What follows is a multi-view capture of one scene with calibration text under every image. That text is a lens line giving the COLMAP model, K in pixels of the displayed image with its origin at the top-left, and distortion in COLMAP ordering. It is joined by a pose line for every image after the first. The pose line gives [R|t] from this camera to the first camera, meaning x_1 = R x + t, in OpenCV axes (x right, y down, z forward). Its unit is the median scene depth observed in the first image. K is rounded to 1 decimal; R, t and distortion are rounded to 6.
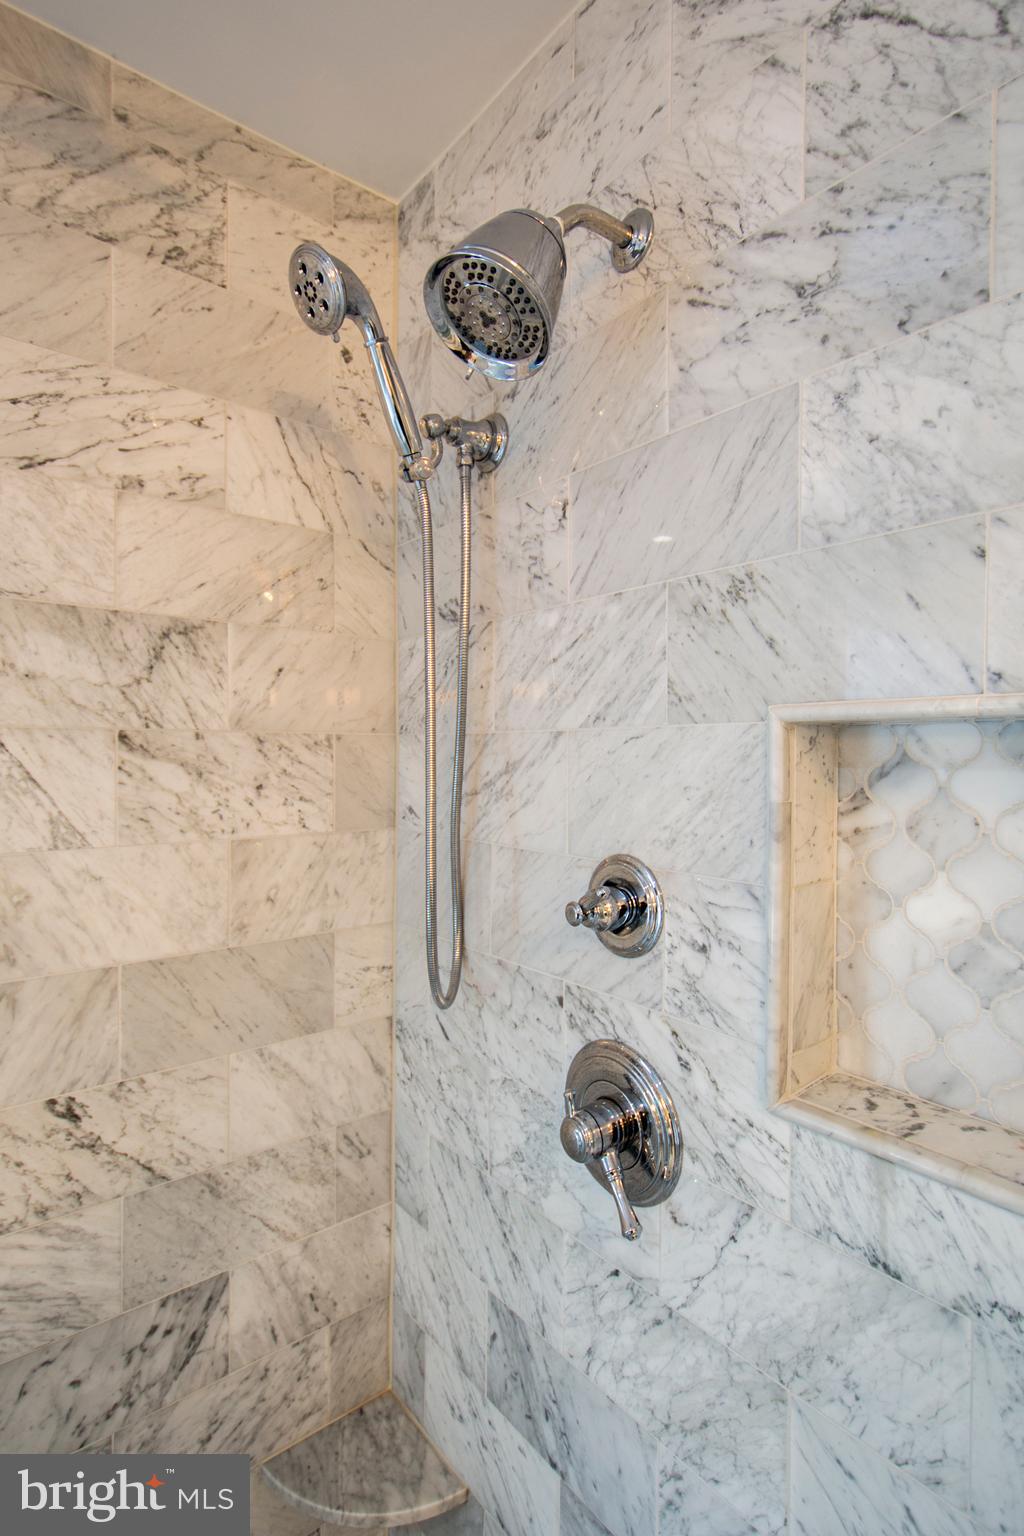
lens RADIAL K [[784.5, 0, 509.0], [0, 784.5, 767.1], [0, 0, 1]] dist [0.015110, -0.000259]
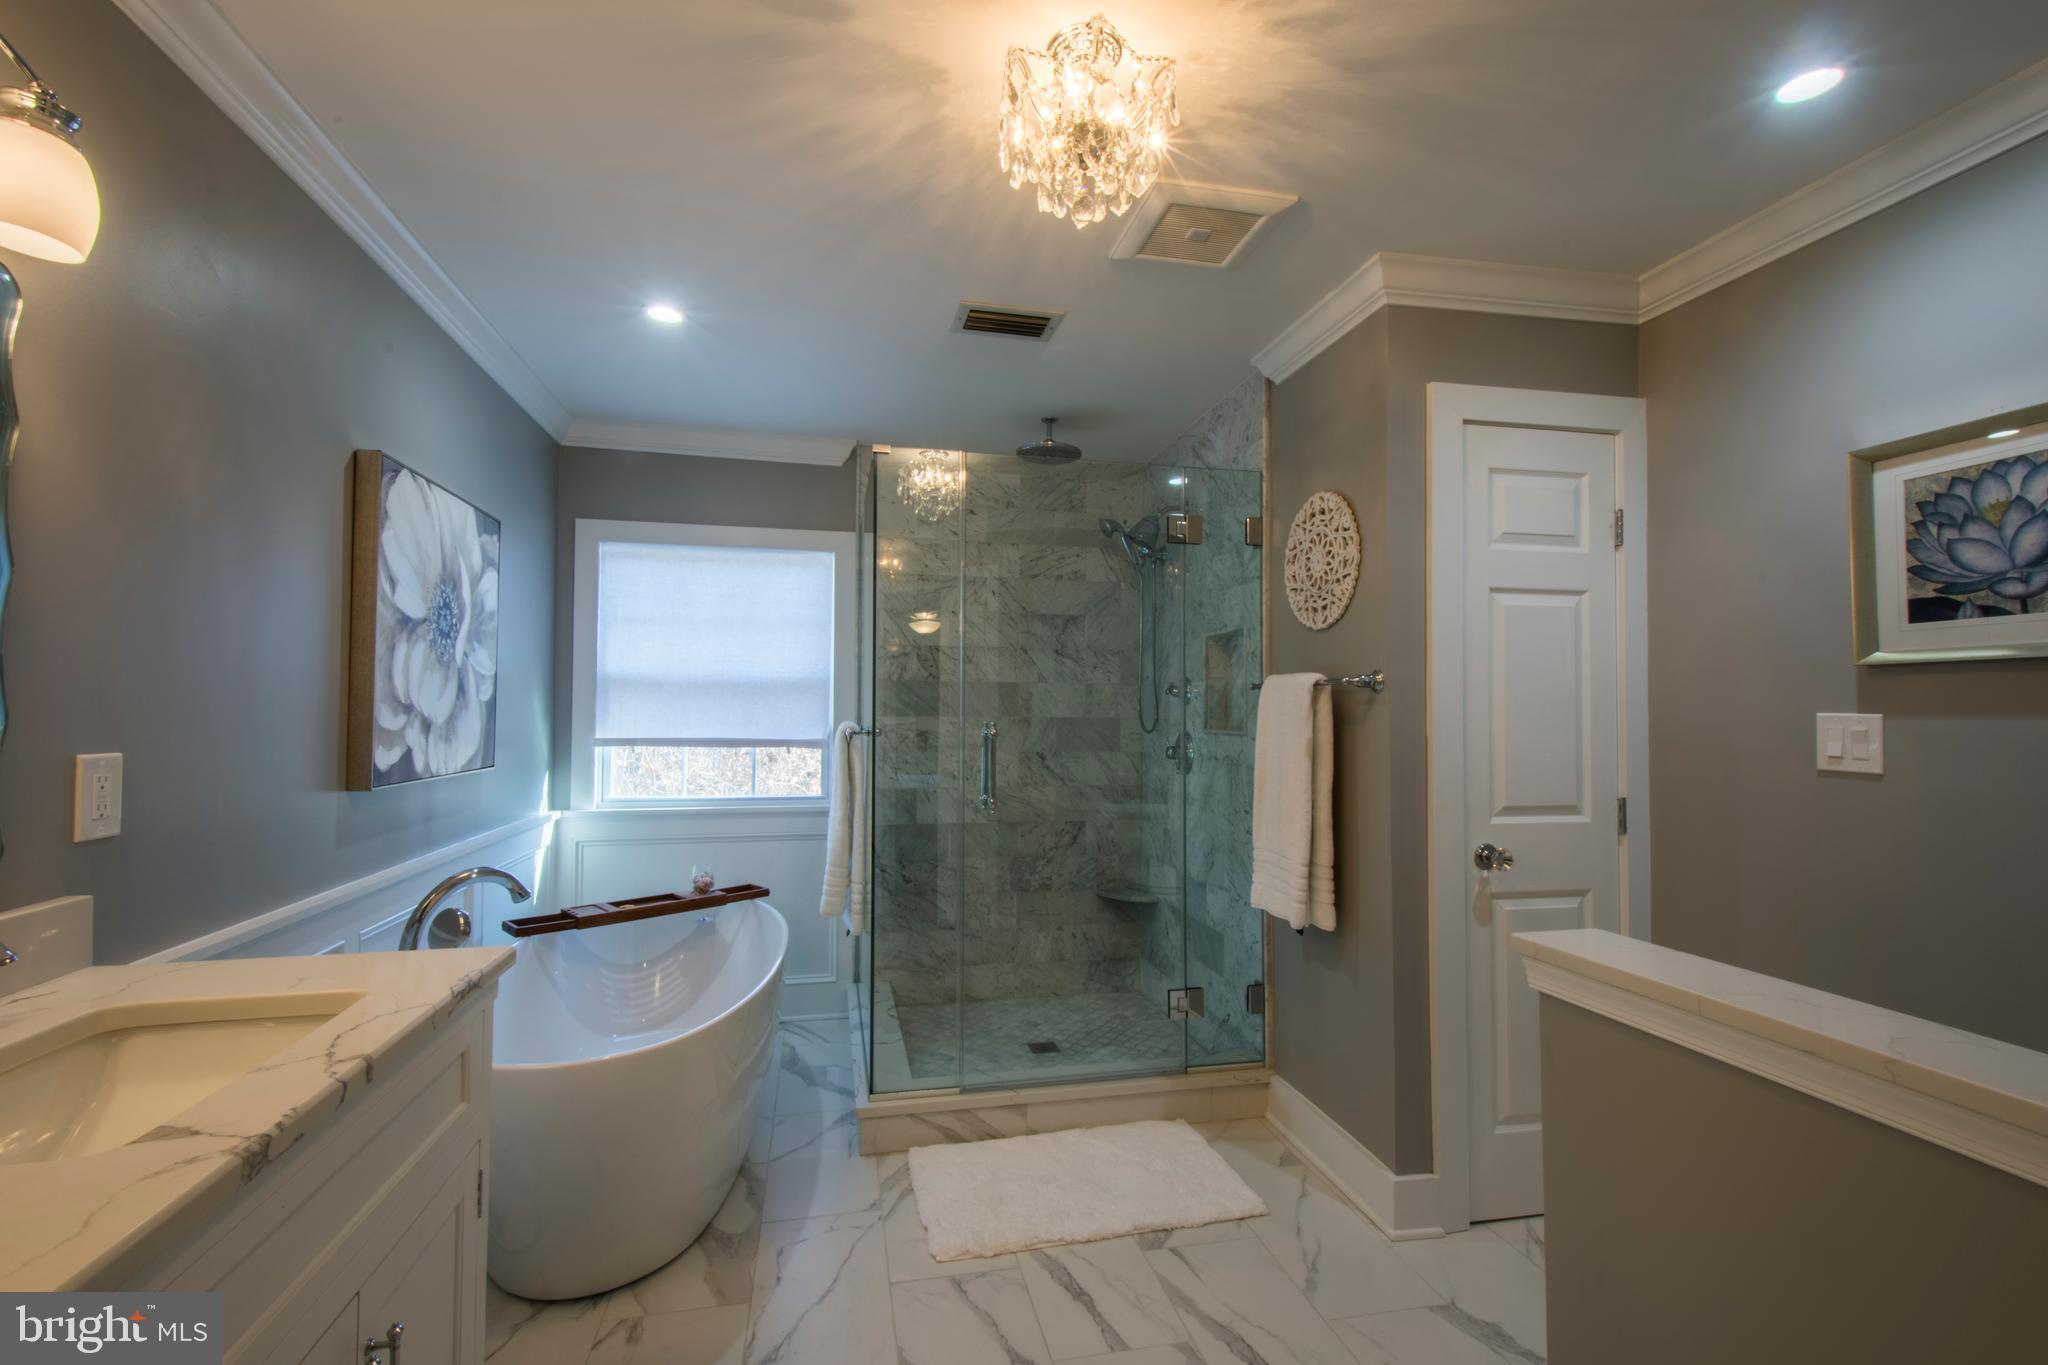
lens RADIAL K [[890.5, 0, 1026.2], [0, 890.5, 686.4], [0, 0, 1]] dist [0.009458, -0.001597]
pose [[0.894043, -0.012254, -0.447813, 1.060462], [-0.010028, 0.998828, -0.047353, 0.282814], [0.447868, 0.046826, 0.892872, -2.364050]]
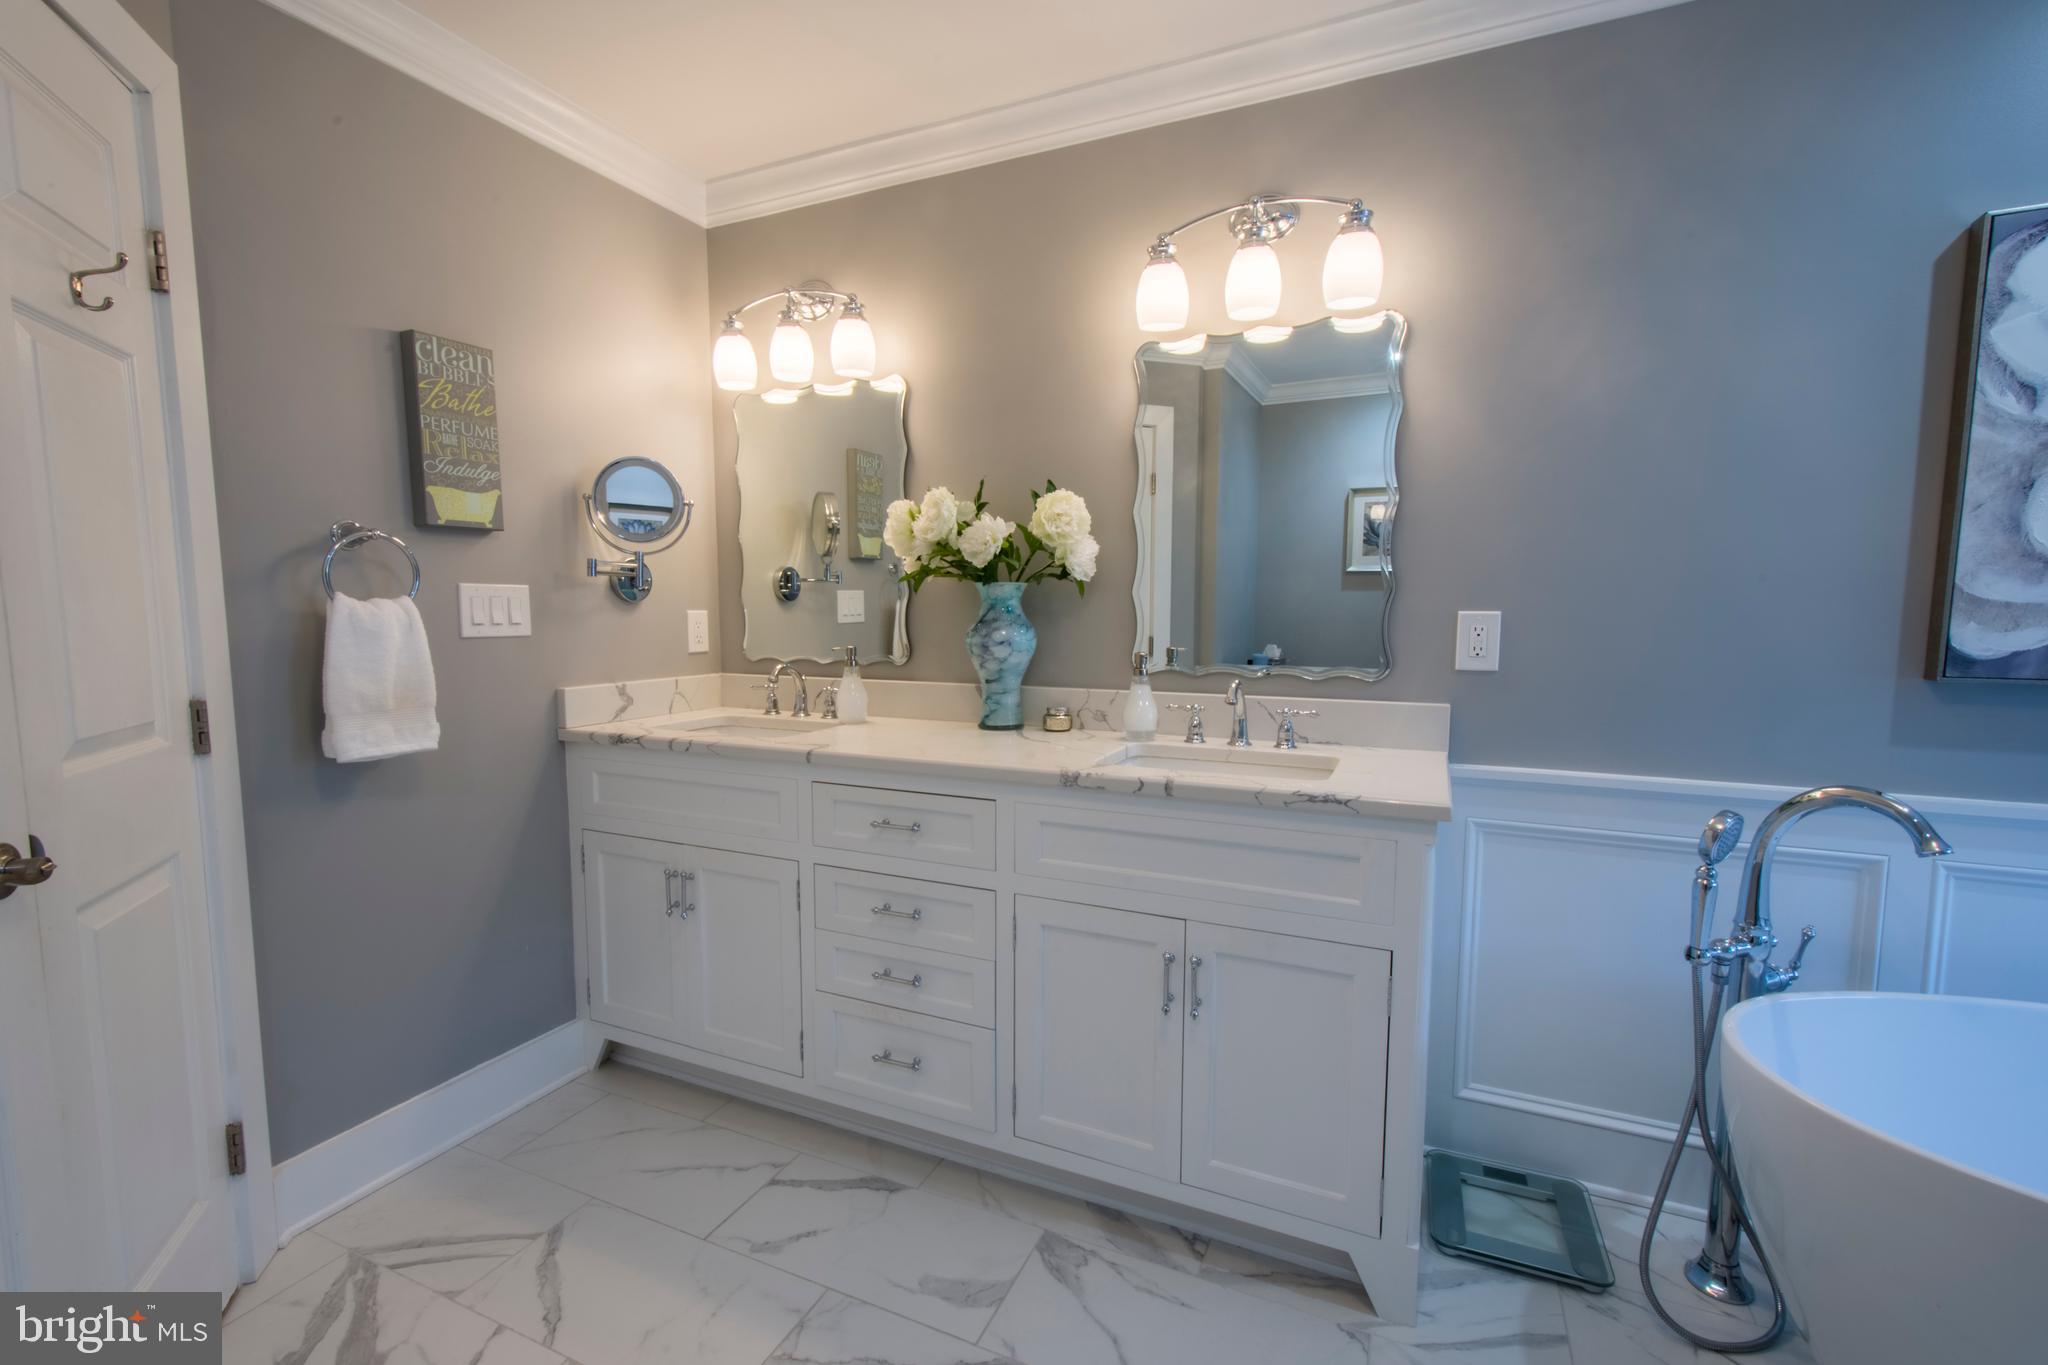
lens RADIAL K [[890.5, 0, 1014.6], [0, 890.5, 687.8], [0, 0, 1]] dist [0.009458, -0.001597]
pose [[-0.899593, 0.037395, -0.435126, 0.956649], [-0.013243, 0.993534, 0.112764, 0.293897], [0.436529, 0.107204, -0.893280, -0.658315]]
